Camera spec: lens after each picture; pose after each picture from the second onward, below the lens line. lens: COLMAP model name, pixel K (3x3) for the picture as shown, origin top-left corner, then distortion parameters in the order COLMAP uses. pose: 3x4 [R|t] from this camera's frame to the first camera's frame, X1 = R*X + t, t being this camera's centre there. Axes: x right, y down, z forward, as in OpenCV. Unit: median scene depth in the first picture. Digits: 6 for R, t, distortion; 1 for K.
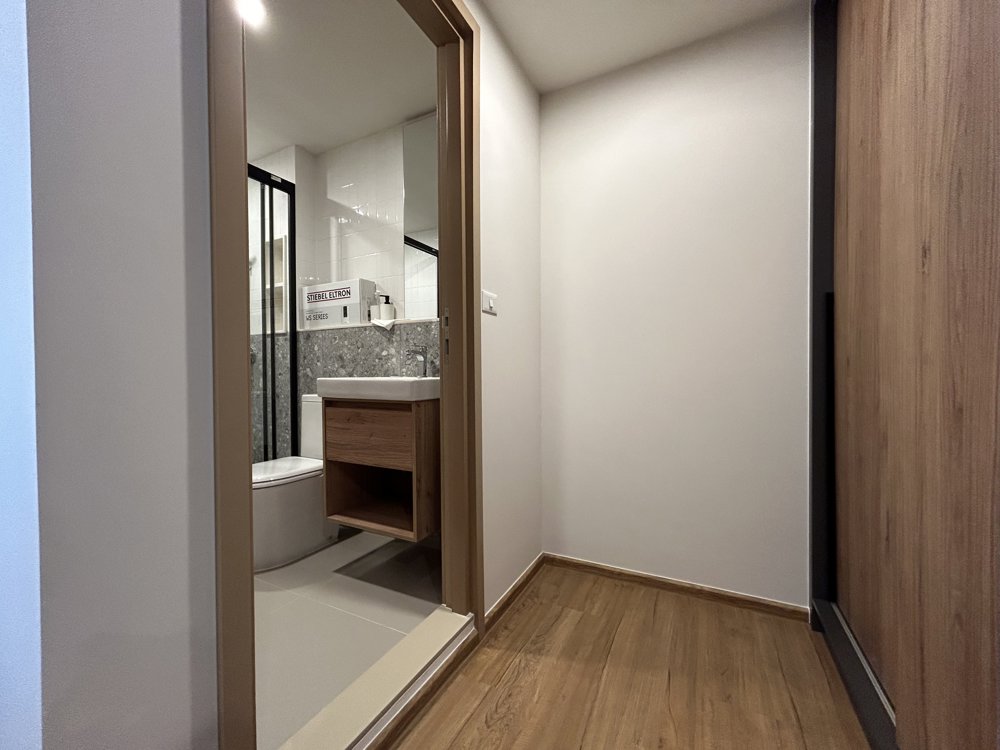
lens RADIAL K [[403.9, 0, 491.1], [0, 403.9, 374.3], [0, 0, 1]] dist [0.000757, -0.000486]
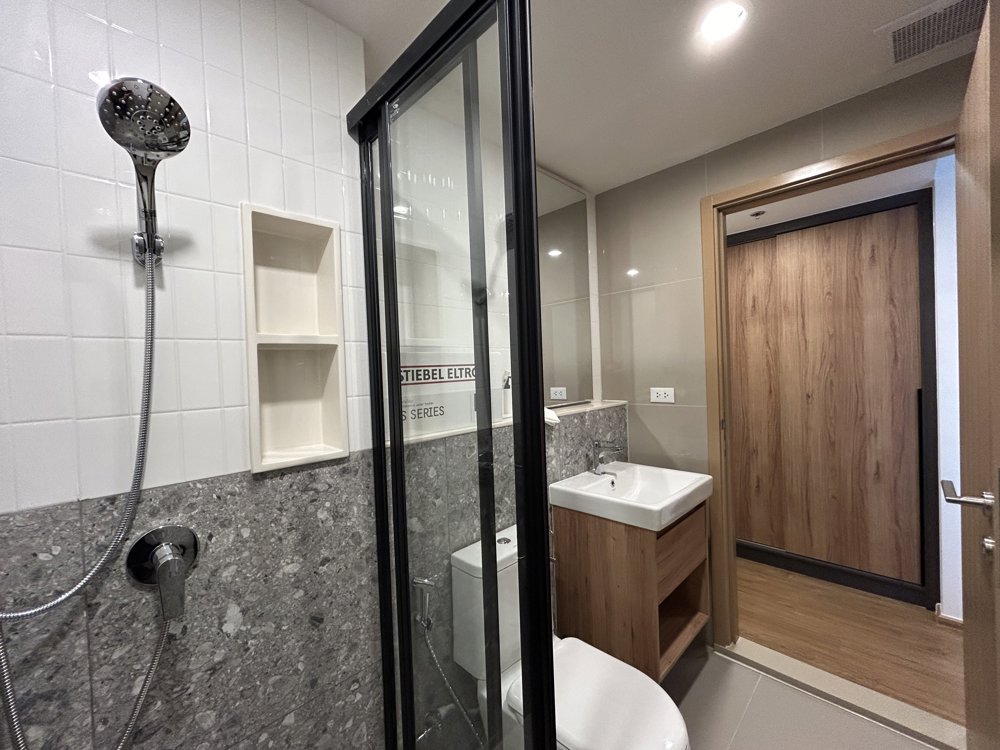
lens RADIAL K [[403.9, 0, 499.3], [0, 403.9, 373.2], [0, 0, 1]] dist [0.000757, -0.000486]
pose [[0.297785, -0.018282, 0.954458, -0.895584], [0.044047, 0.999015, 0.005393, -0.191128], [-0.953616, 0.040435, 0.298297, 0.745844]]
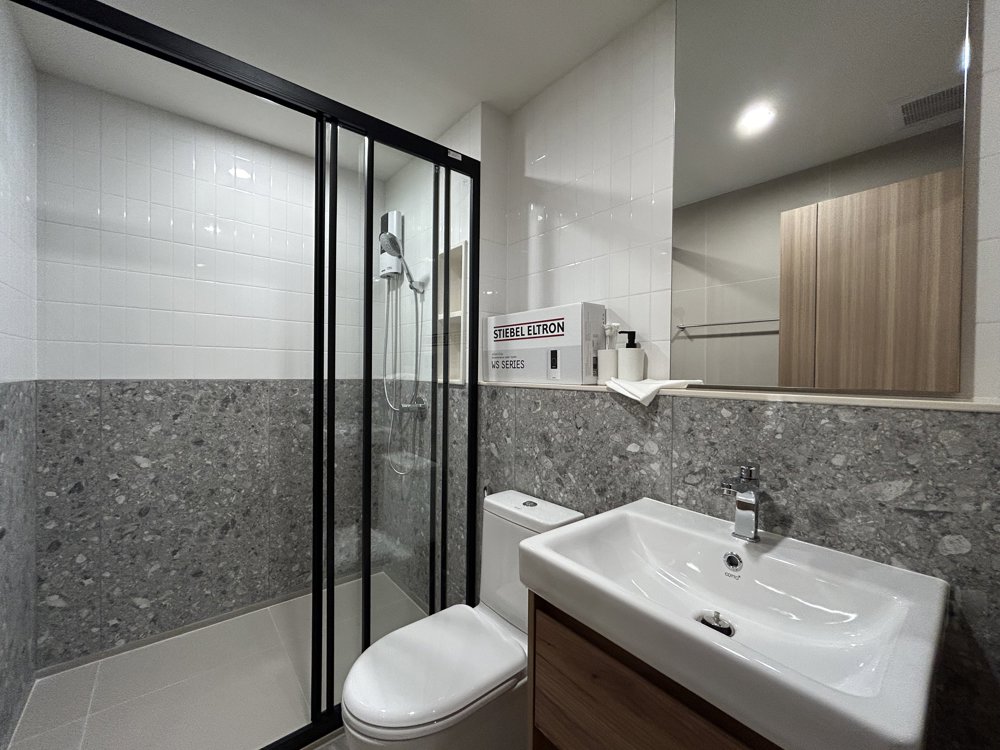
lens RADIAL K [[403.9, 0, 500.9], [0, 403.9, 376.9], [0, 0, 1]] dist [0.000757, -0.000486]
pose [[0.927633, 0.023133, -0.372775, -0.203625], [-0.022143, 0.999731, 0.006938, -0.125767], [0.372835, 0.001819, 0.927896, 0.407754]]
